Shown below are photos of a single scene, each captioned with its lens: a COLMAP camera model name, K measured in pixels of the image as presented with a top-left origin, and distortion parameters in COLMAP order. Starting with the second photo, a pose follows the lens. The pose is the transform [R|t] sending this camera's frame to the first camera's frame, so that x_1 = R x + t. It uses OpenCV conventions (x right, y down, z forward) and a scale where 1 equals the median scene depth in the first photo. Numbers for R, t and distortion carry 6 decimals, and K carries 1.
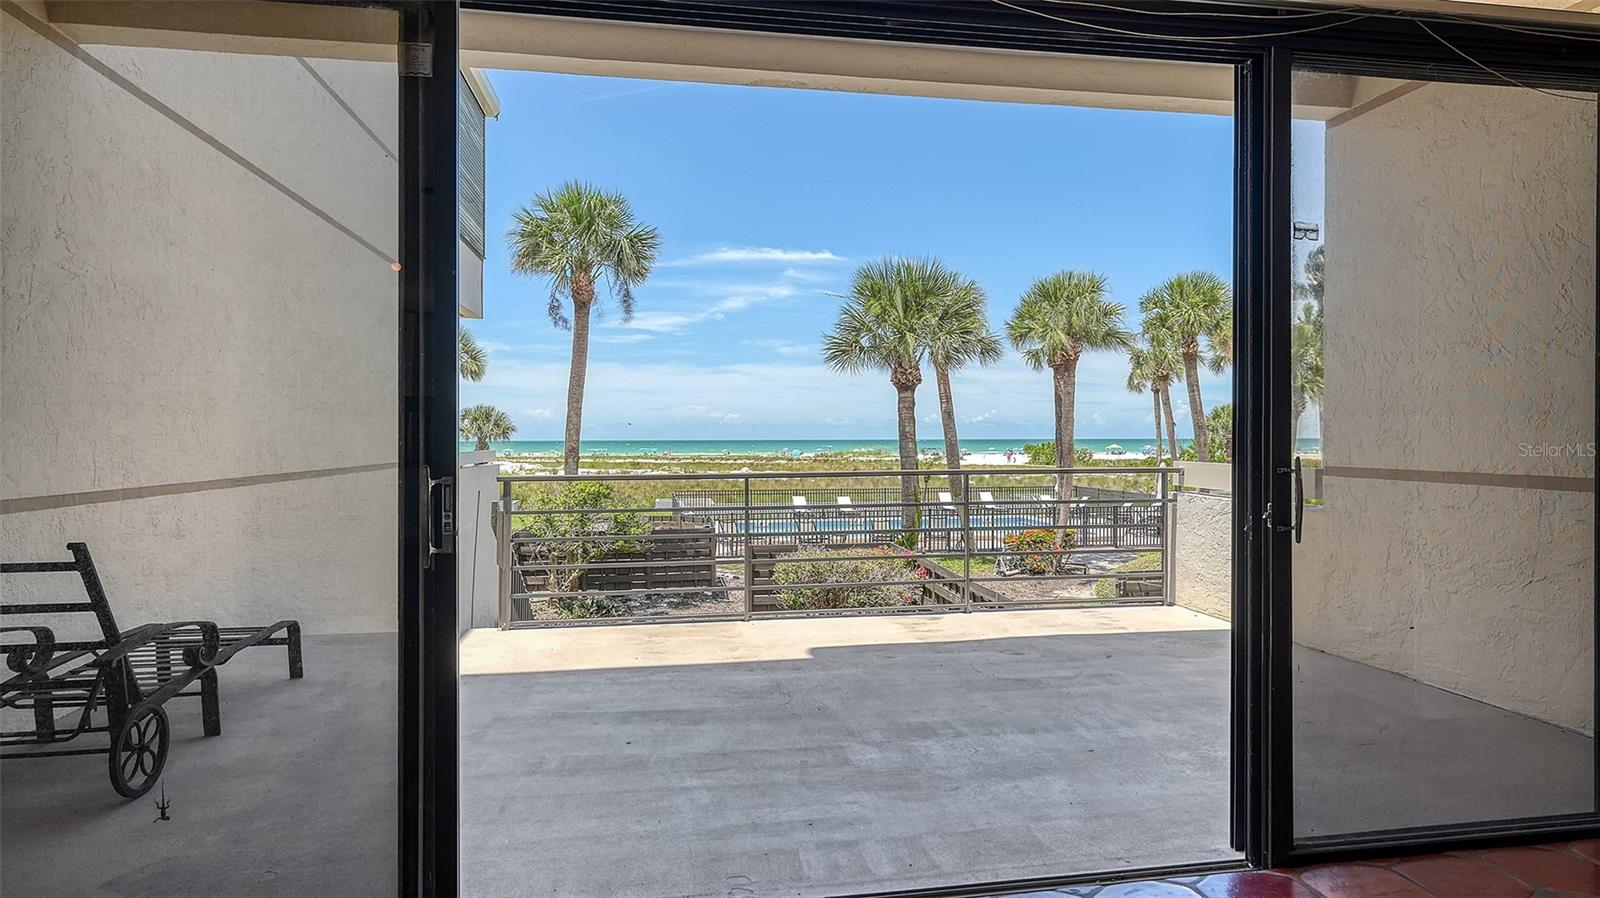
lens RADIAL K [[859.4, 0, 800.1], [0, 859.4, 462.6], [0, 0, 1]] dist [0.004126, 0.000971]
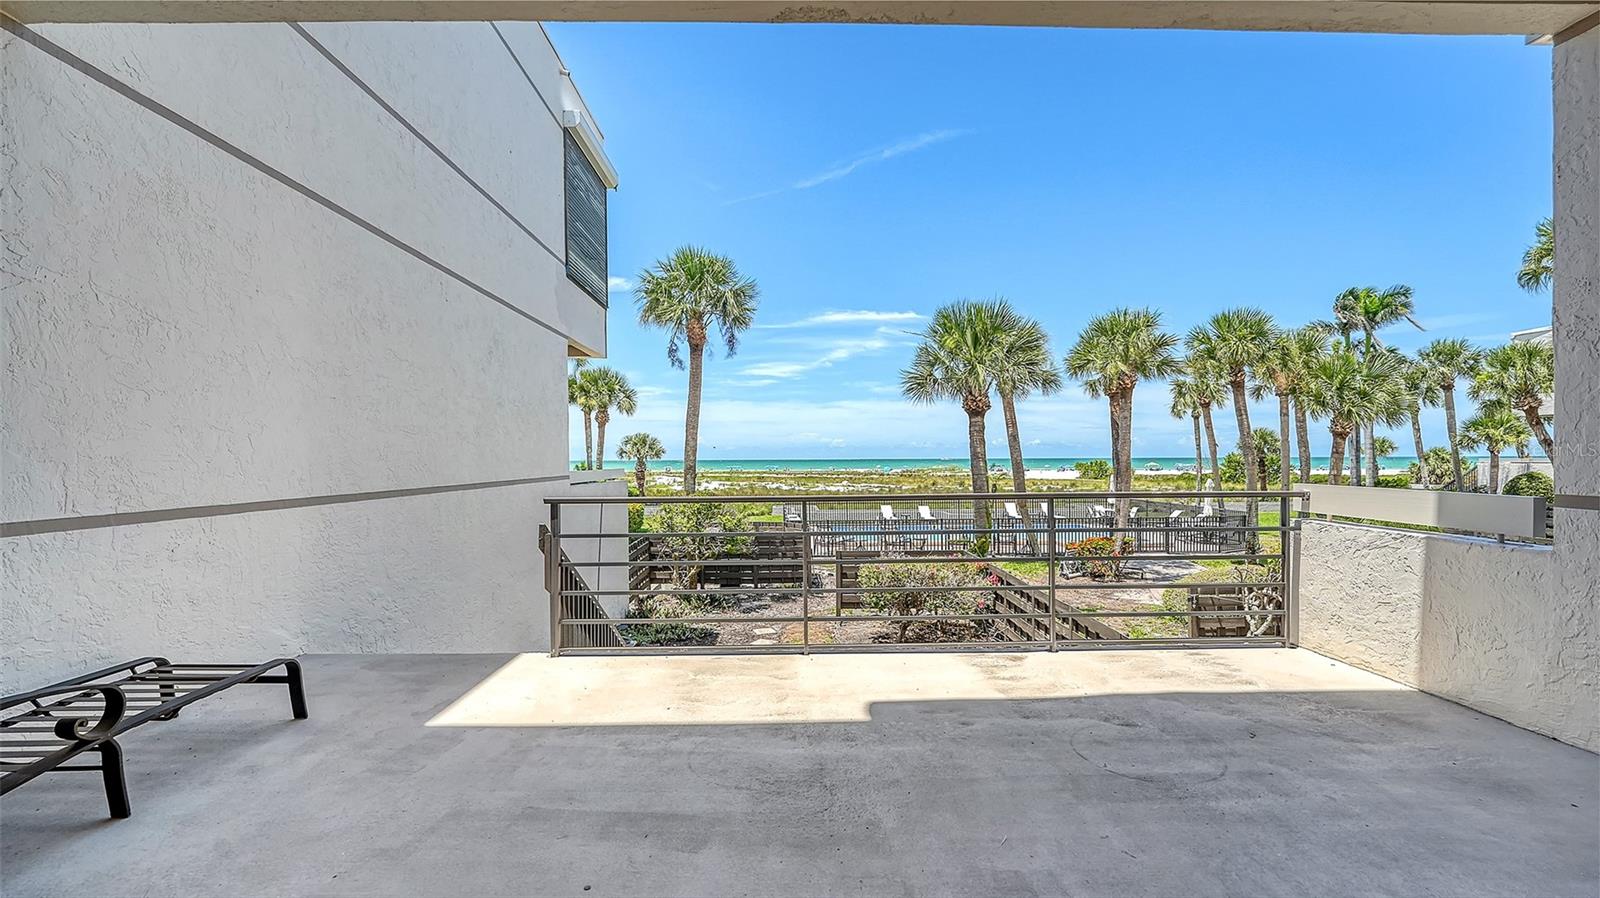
lens RADIAL K [[656.0, 0, 774.9], [0, 656.0, 445.8], [0, 0, 1]] dist [-0.018093, -0.000044]
pose [[0.984760, -0.004772, -0.173853, 0.024957], [-0.003345, 0.998919, -0.046365, -0.007492], [0.173887, 0.046240, 0.983679, 0.247937]]
